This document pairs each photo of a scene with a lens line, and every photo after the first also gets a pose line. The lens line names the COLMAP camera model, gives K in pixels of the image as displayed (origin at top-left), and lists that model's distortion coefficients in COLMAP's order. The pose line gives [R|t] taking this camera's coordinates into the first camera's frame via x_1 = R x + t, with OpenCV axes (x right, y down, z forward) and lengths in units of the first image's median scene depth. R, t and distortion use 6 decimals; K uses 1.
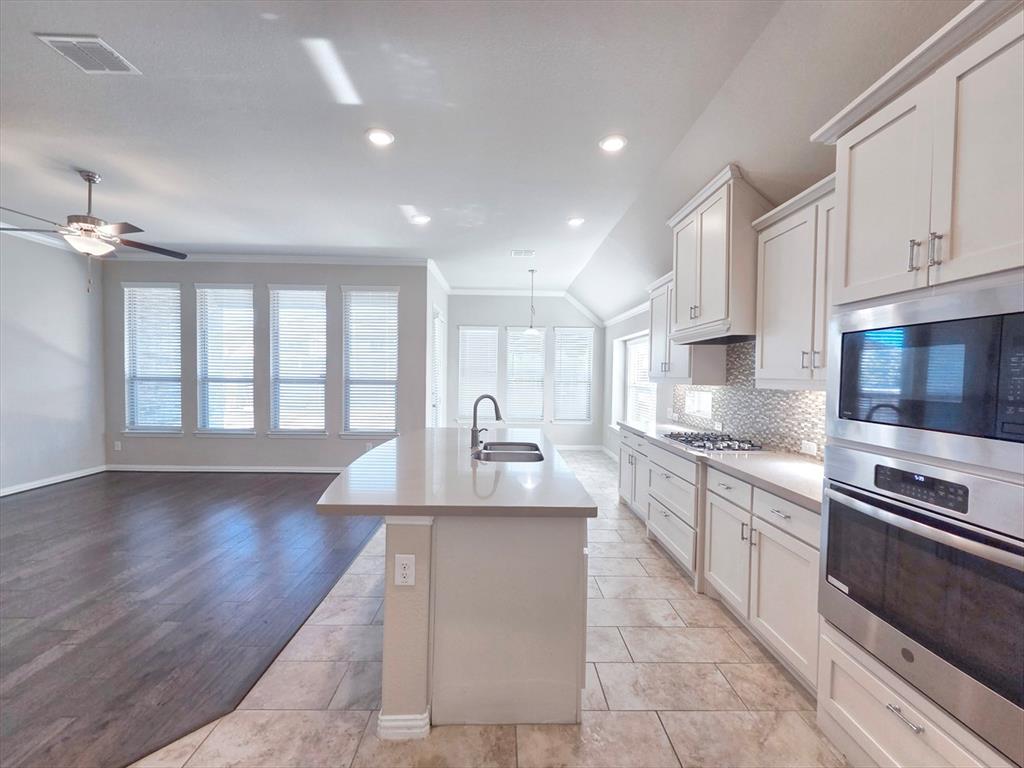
lens RADIAL K [[420.4, 0, 505.6], [0, 420.4, 386.9], [0, 0, 1]] dist [-0.000865, 0.000249]
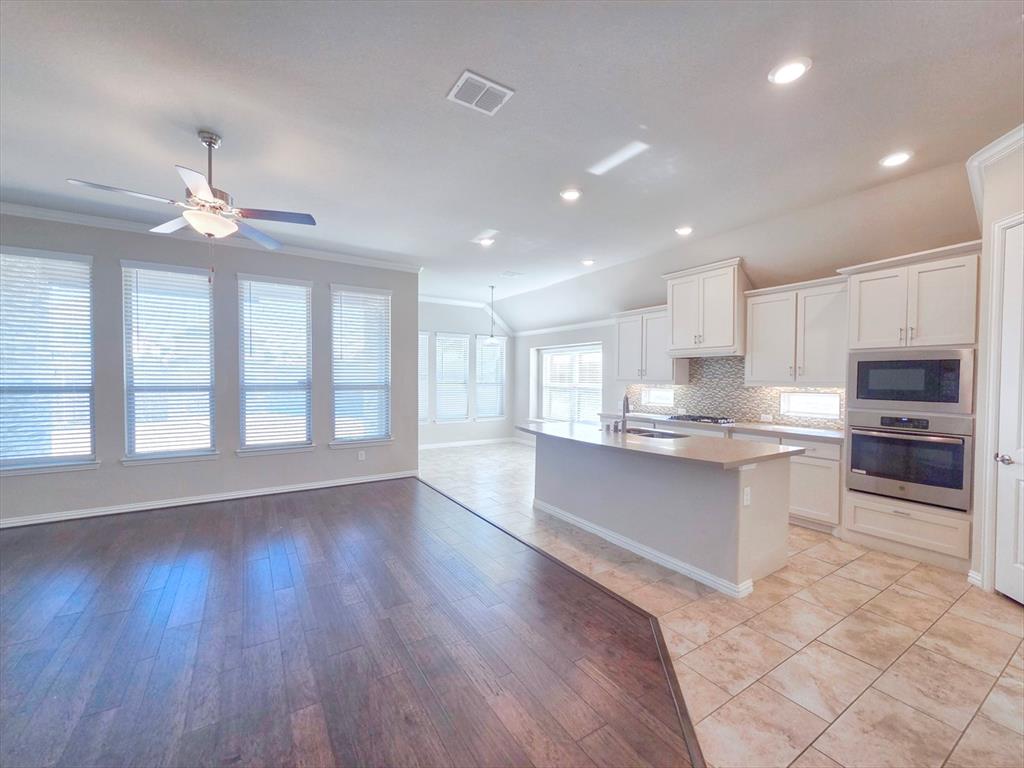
lens RADIAL K [[420.4, 0, 504.4], [0, 420.4, 387.4], [0, 0, 1]] dist [-0.000865, 0.000249]
pose [[0.853592, -0.020632, 0.520533, -1.013303], [0.020248, 0.999774, 0.006423, -0.020088], [-0.520548, 0.005057, 0.853817, 0.024905]]
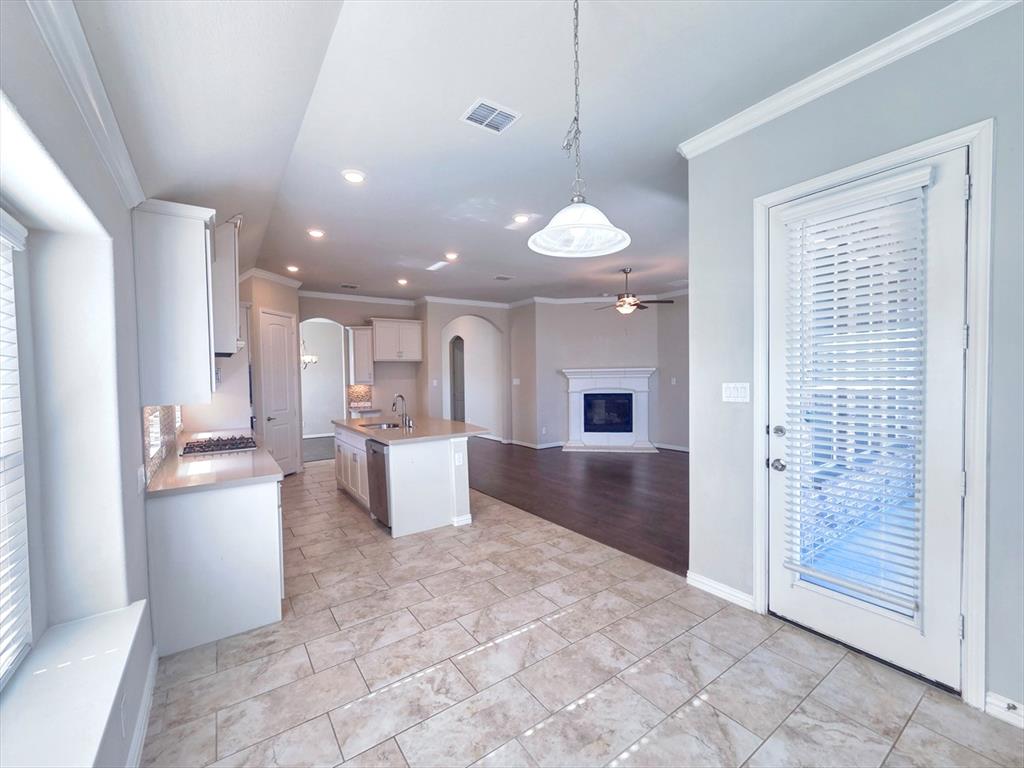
lens RADIAL K [[420.4, 0, 510.8], [0, 420.4, 384.9], [0, 0, 1]] dist [-0.000865, 0.000249]
pose [[-0.822790, 0.016050, -0.568119, 0.494645], [-0.007058, 0.999236, 0.038452, -0.080657], [0.568302, 0.035648, -0.822048, 2.408829]]
